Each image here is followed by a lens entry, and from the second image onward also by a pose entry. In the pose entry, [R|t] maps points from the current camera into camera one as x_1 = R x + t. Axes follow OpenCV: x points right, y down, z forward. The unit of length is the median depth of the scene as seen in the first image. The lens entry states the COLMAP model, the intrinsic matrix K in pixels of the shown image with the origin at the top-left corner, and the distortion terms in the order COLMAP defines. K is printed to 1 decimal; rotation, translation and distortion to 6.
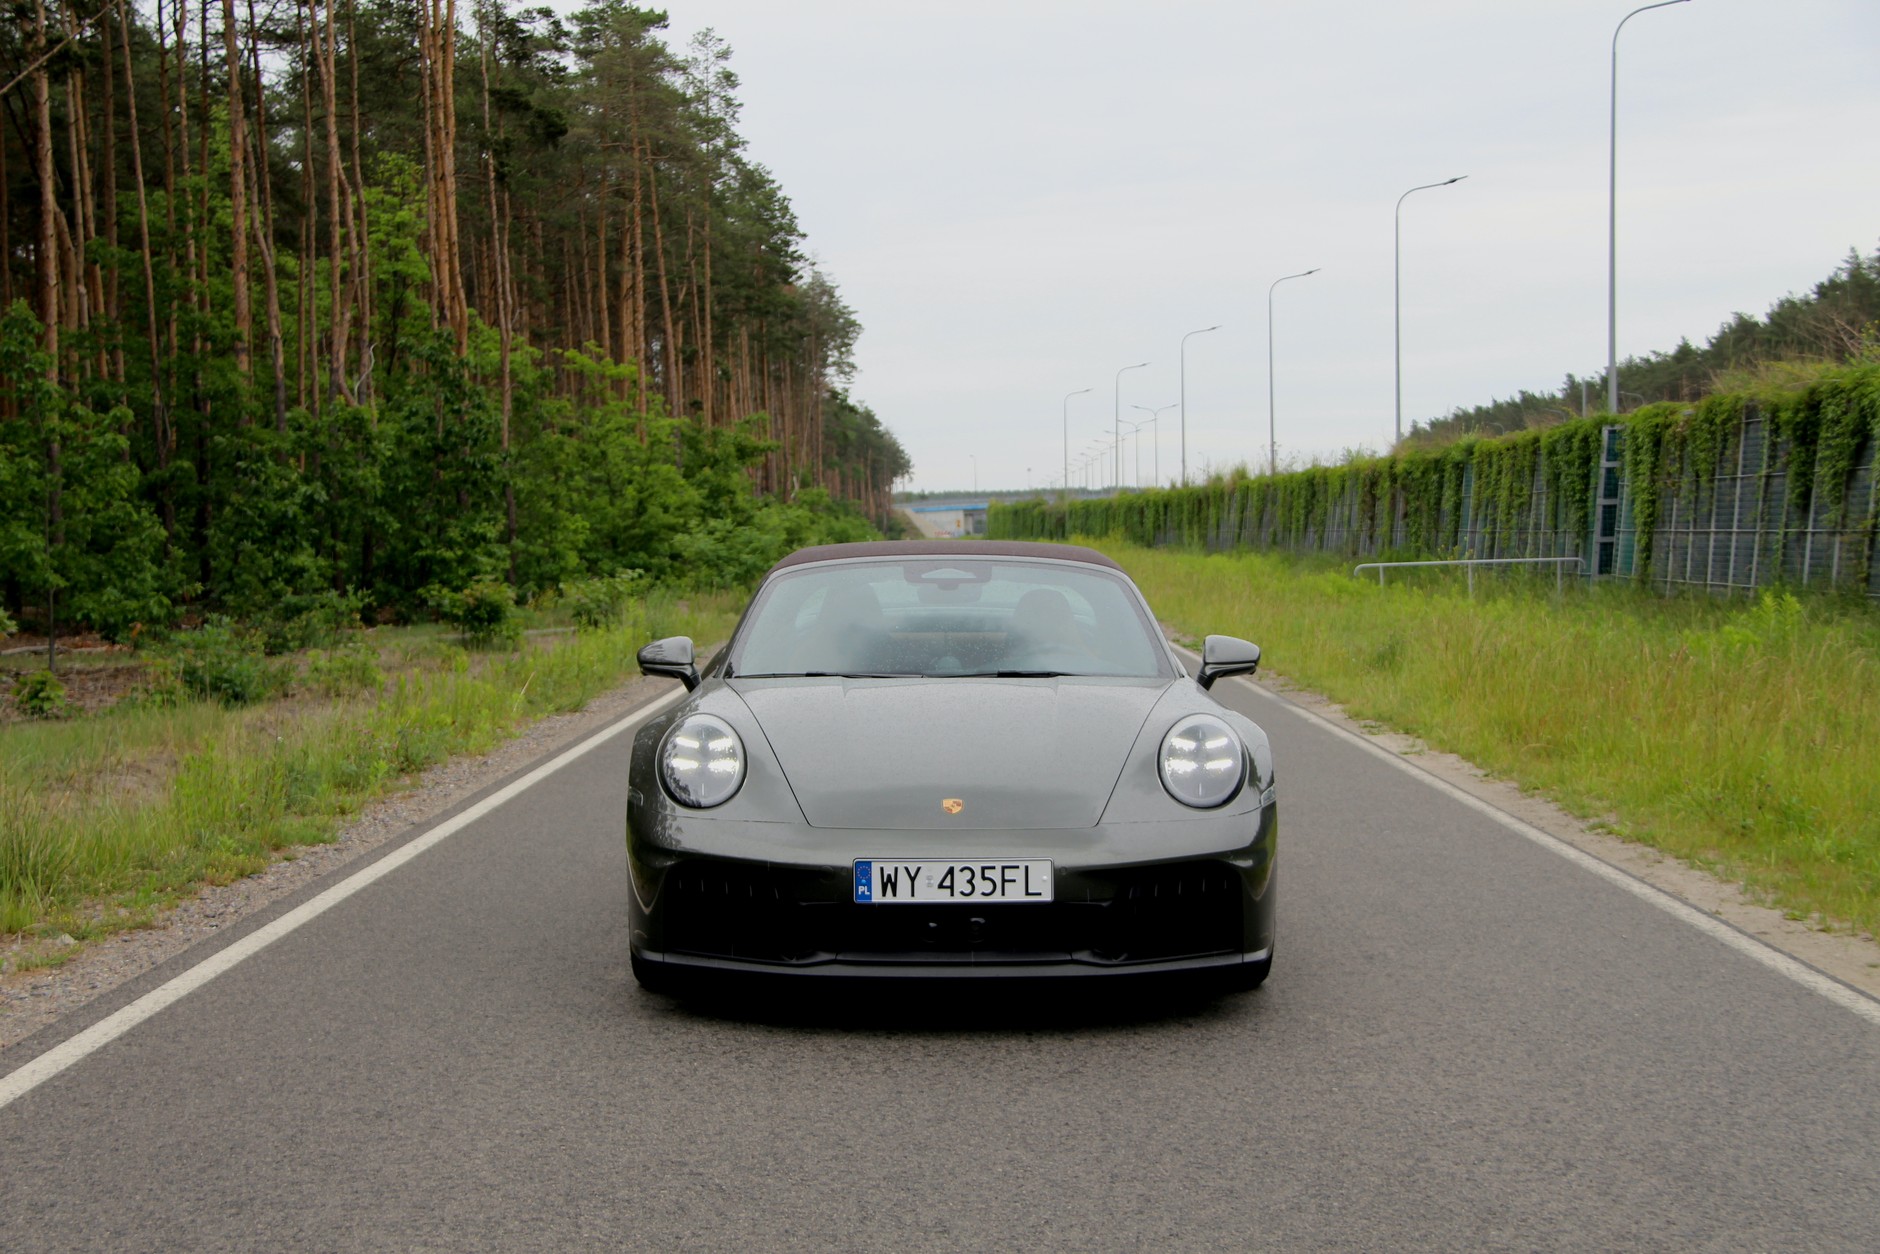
lens RADIAL K [[2889.2, 0, 940.0], [0, 2889.2, 627.0], [0, 0, 1]] dist [0.141190, 1.215468]
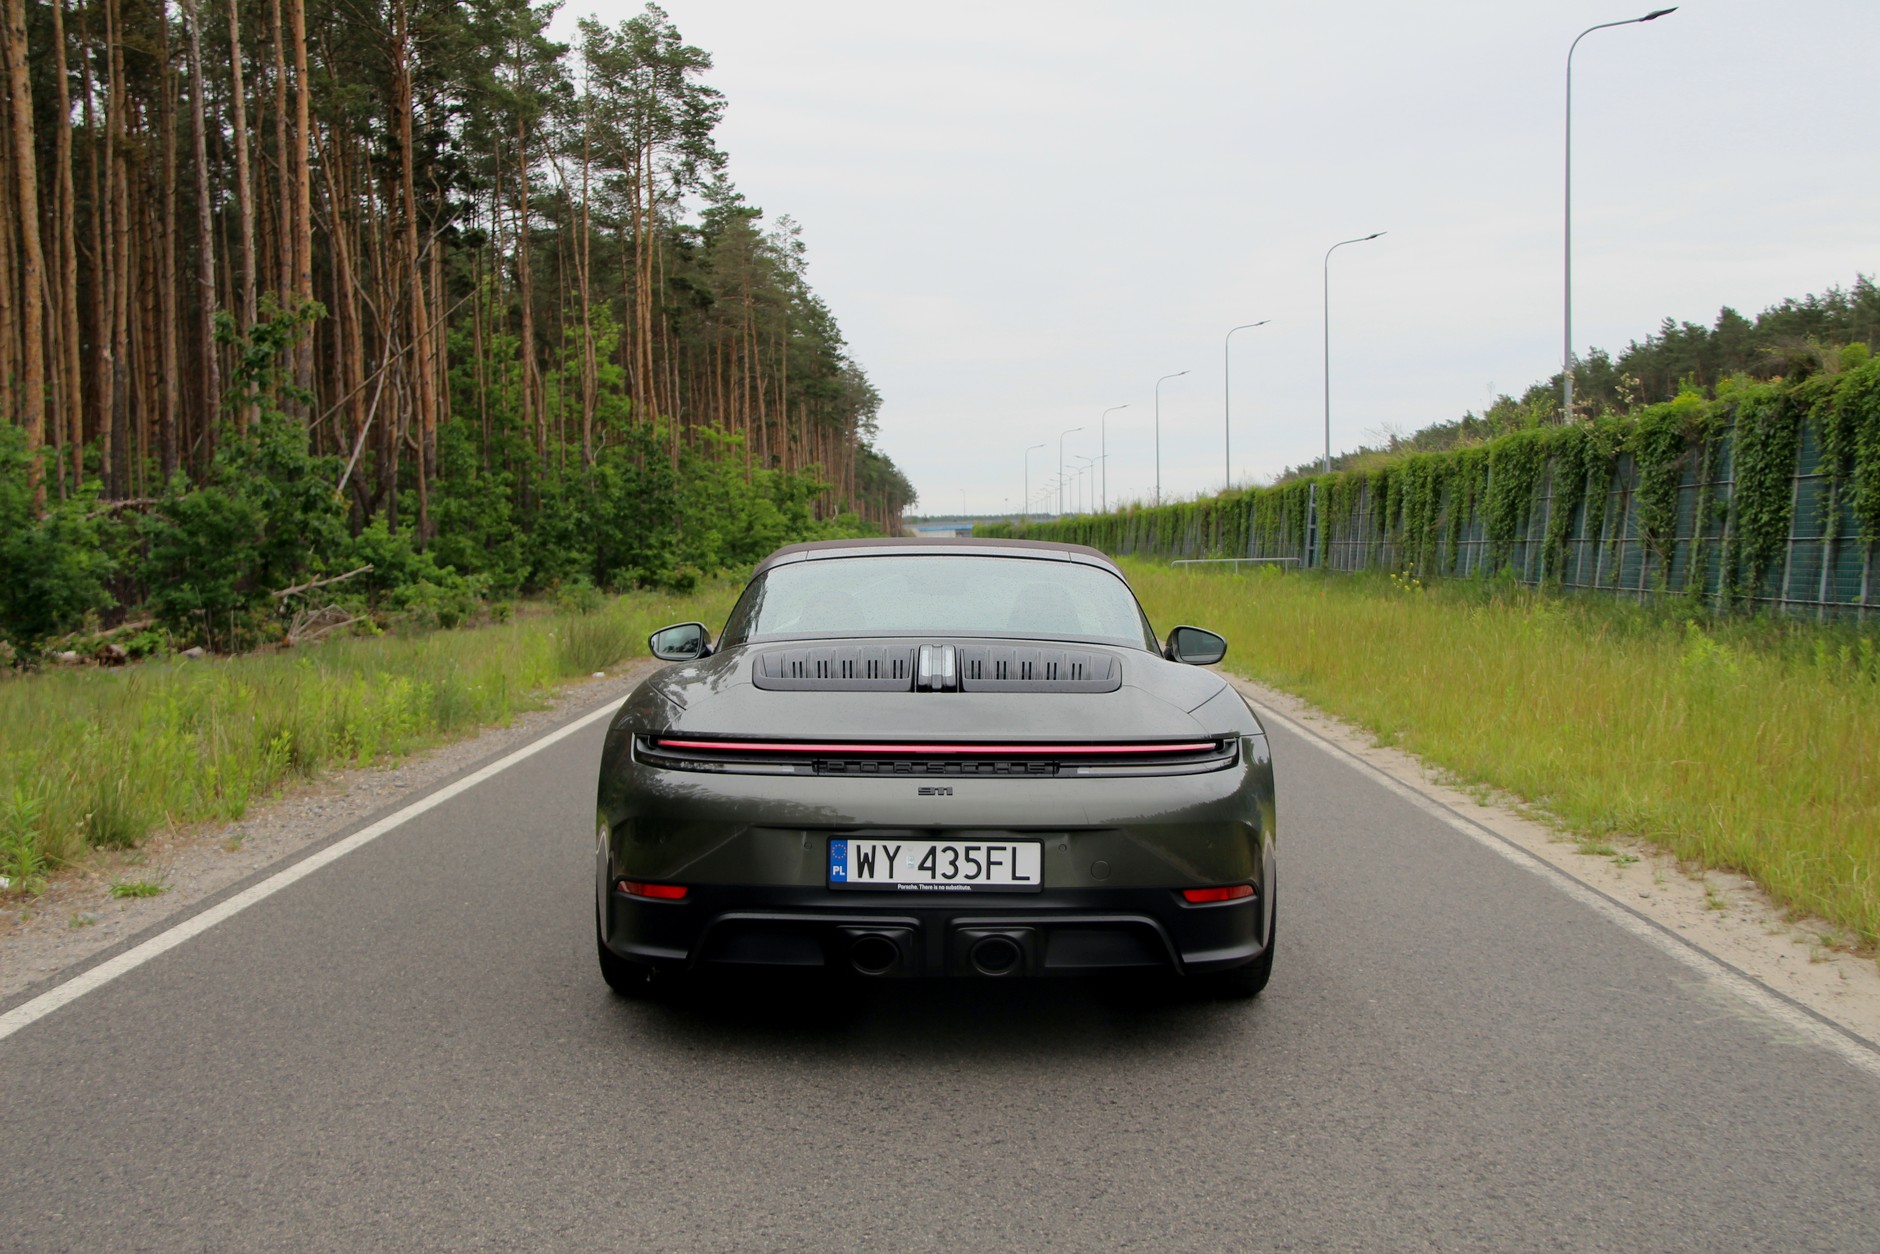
lens RADIAL K [[2235.3, 0, 940.0], [0, 2235.3, 627.0], [0, 0, 1]] dist [-0.025495, 0.426322]
pose [[0.999983, 0.005767, 0.000763, 0.001900], [-0.005770, 0.999979, 0.002969, 0.009789], [-0.000746, -0.002973, 0.999995, -0.225837]]
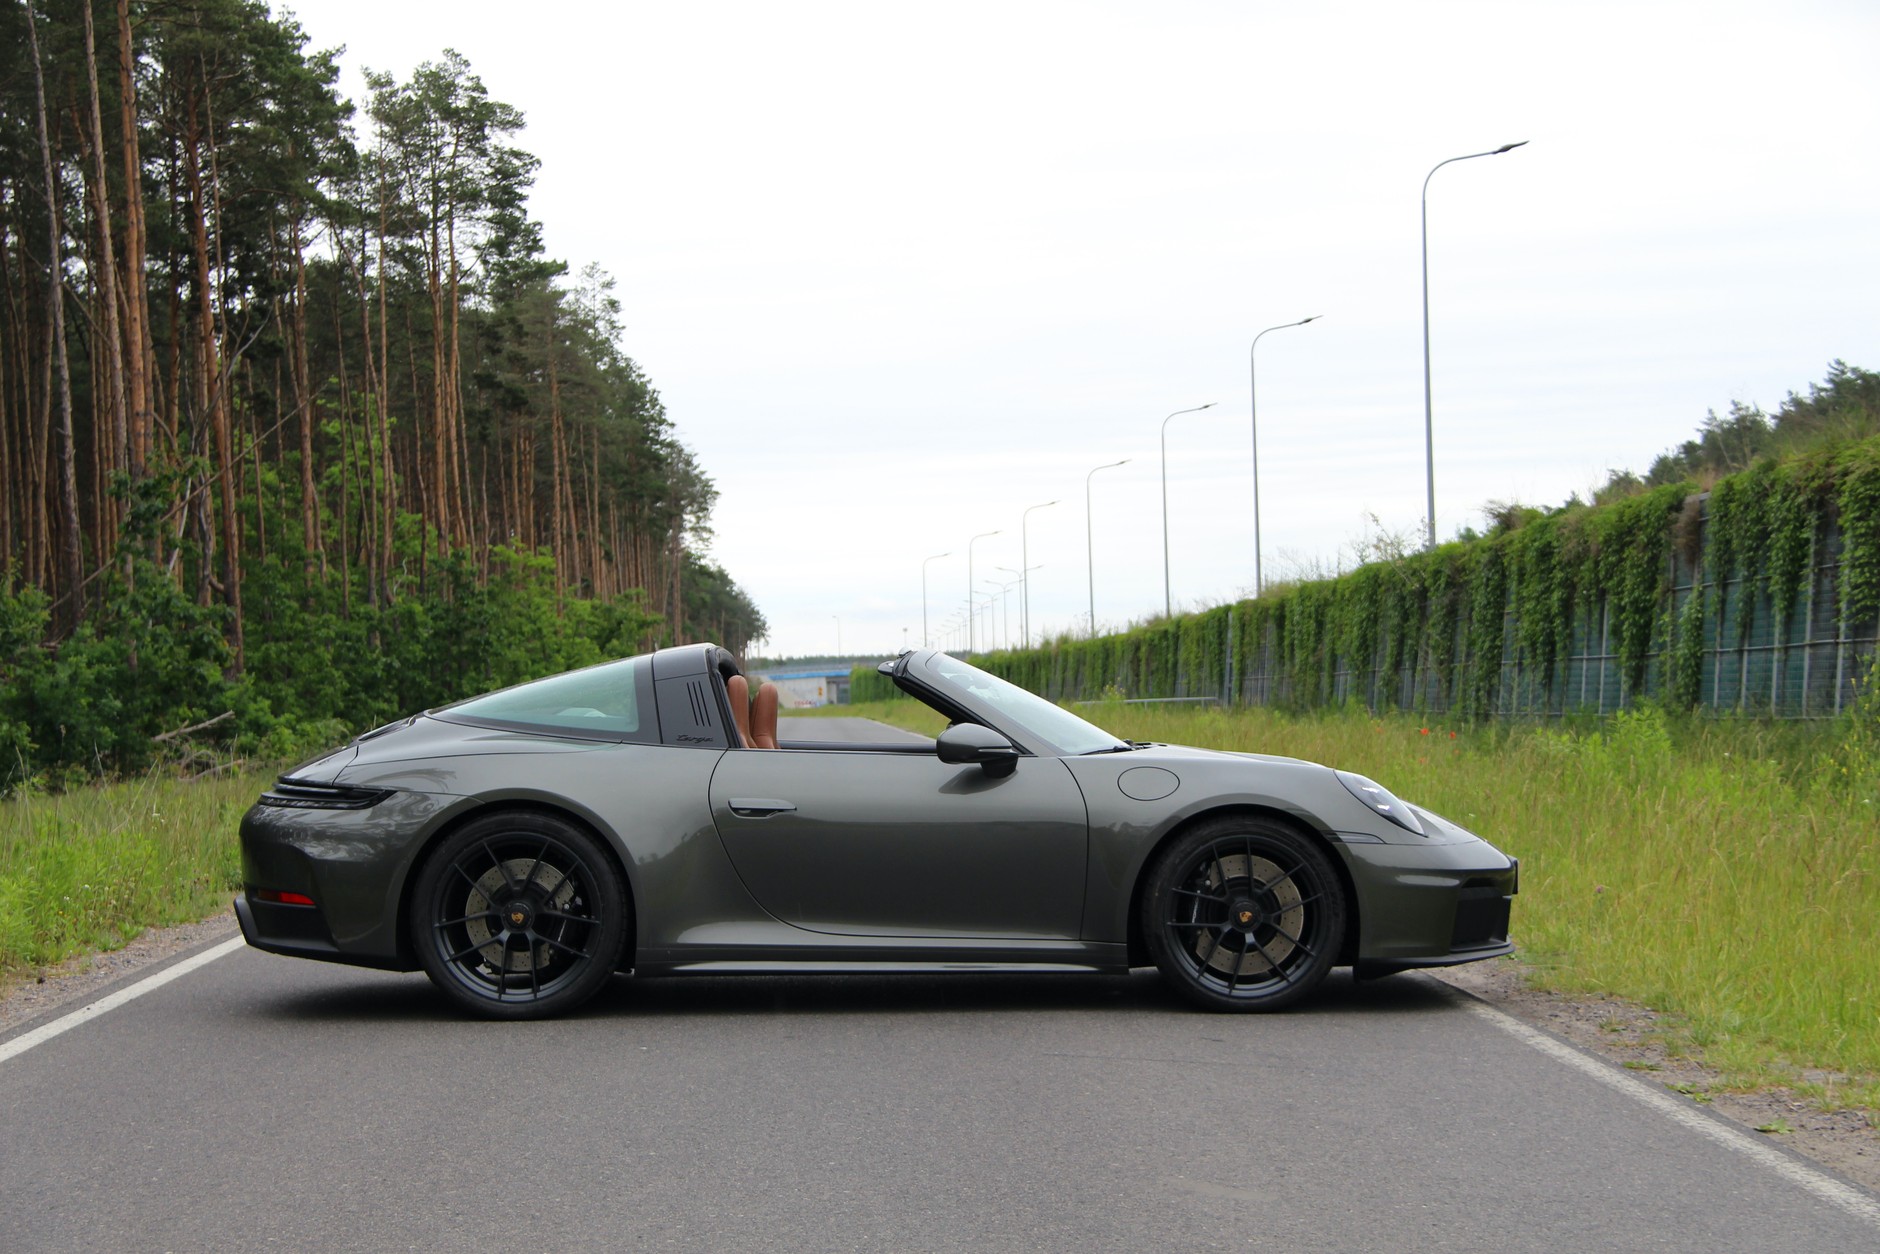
lens RADIAL K [[3614.0, 0, 940.0], [0, 3614.0, 627.0], [0, 0, 1]] dist [0.254276, -0.050715]
pose [[0.999226, -0.007568, 0.038611, 0.001204], [0.009673, 0.998461, -0.054616, 0.027222], [-0.038139, 0.054947, 0.997761, -0.582500]]
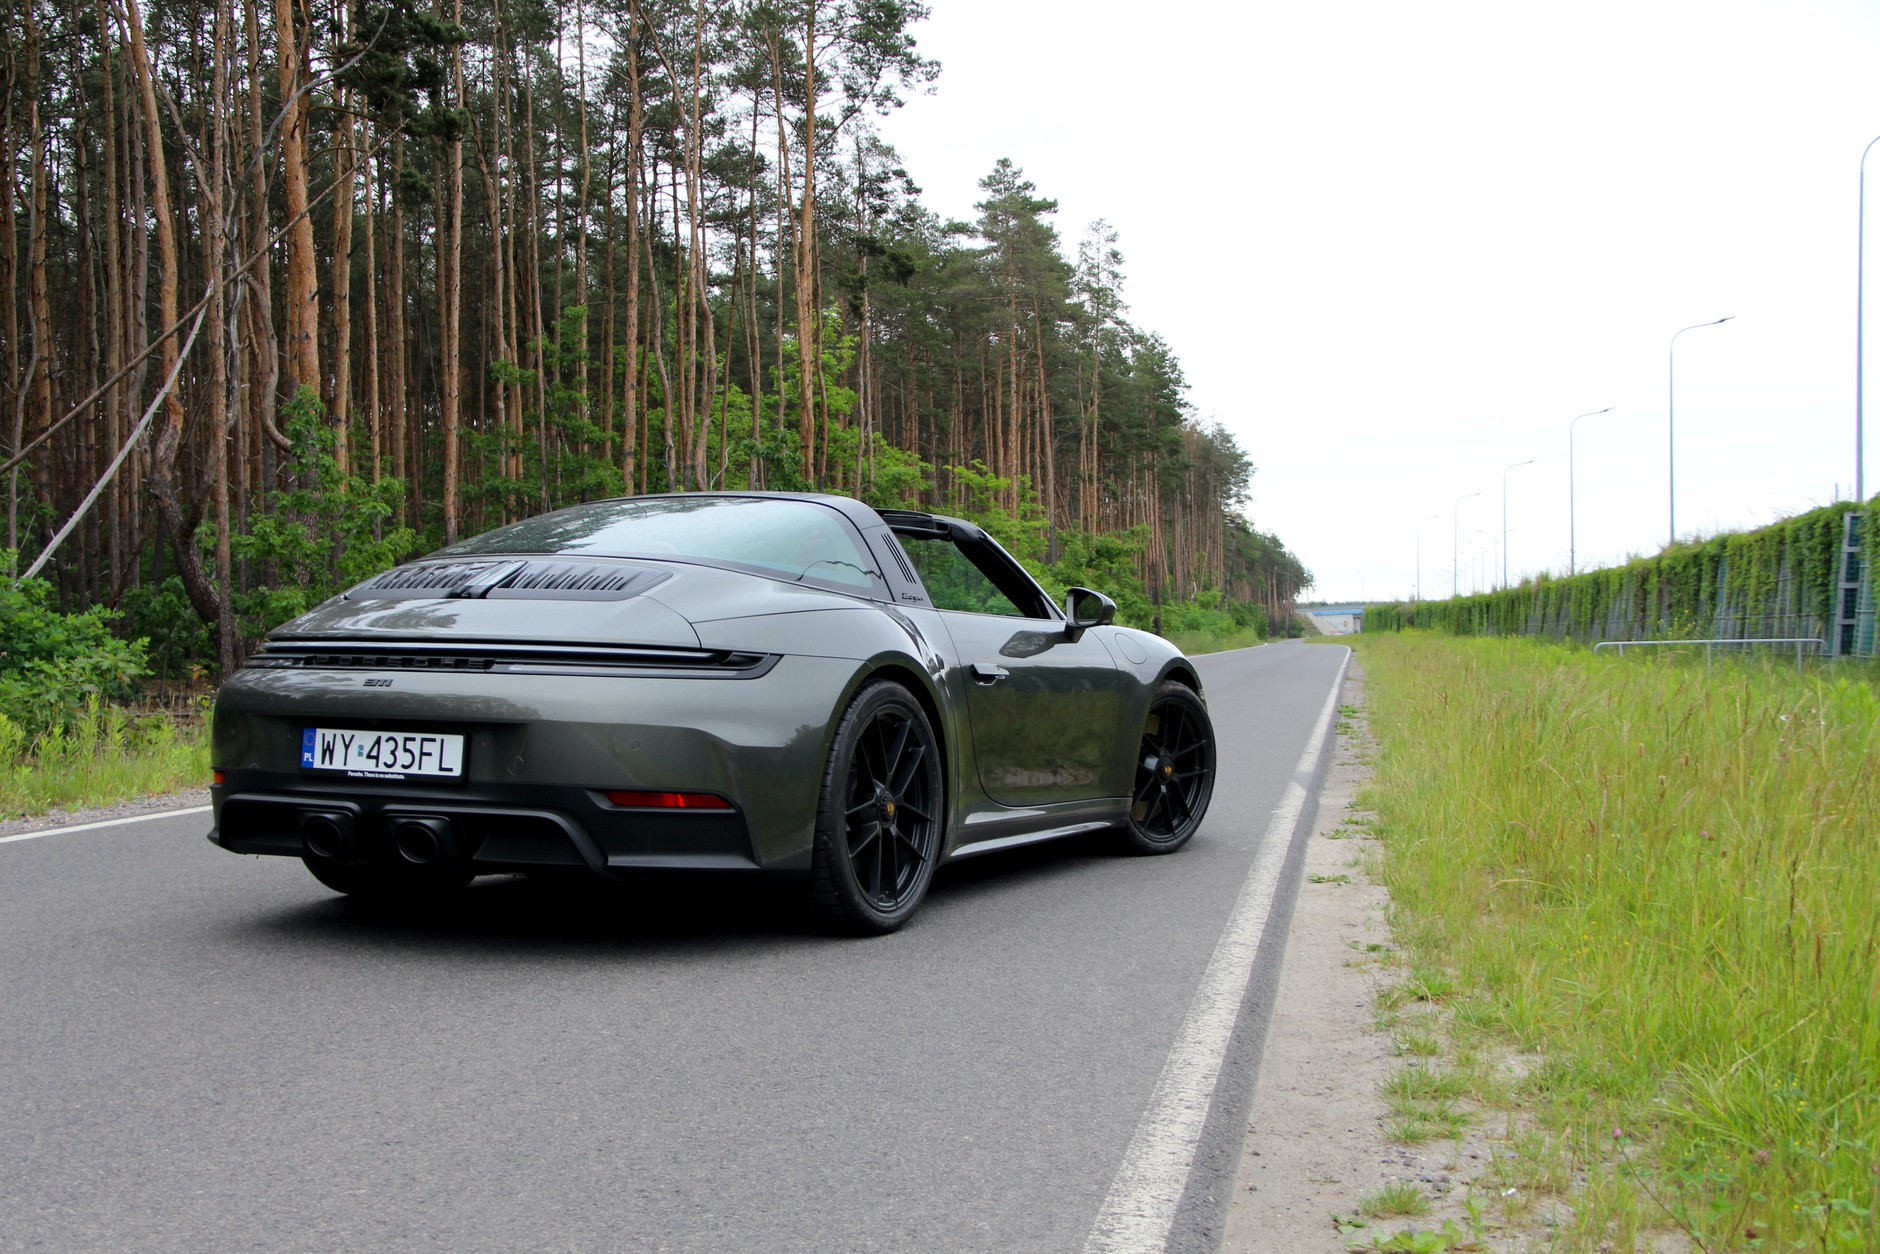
lens RADIAL K [[2130.9, 0, 940.0], [0, 2130.9, 627.0], [0, 0, 1]] dist [-0.050764, 0.348832]
pose [[0.981727, 0.010845, -0.189987, 0.036848], [-0.017484, 0.999292, -0.033305, 0.001733], [0.189491, 0.036018, 0.981222, 0.129546]]
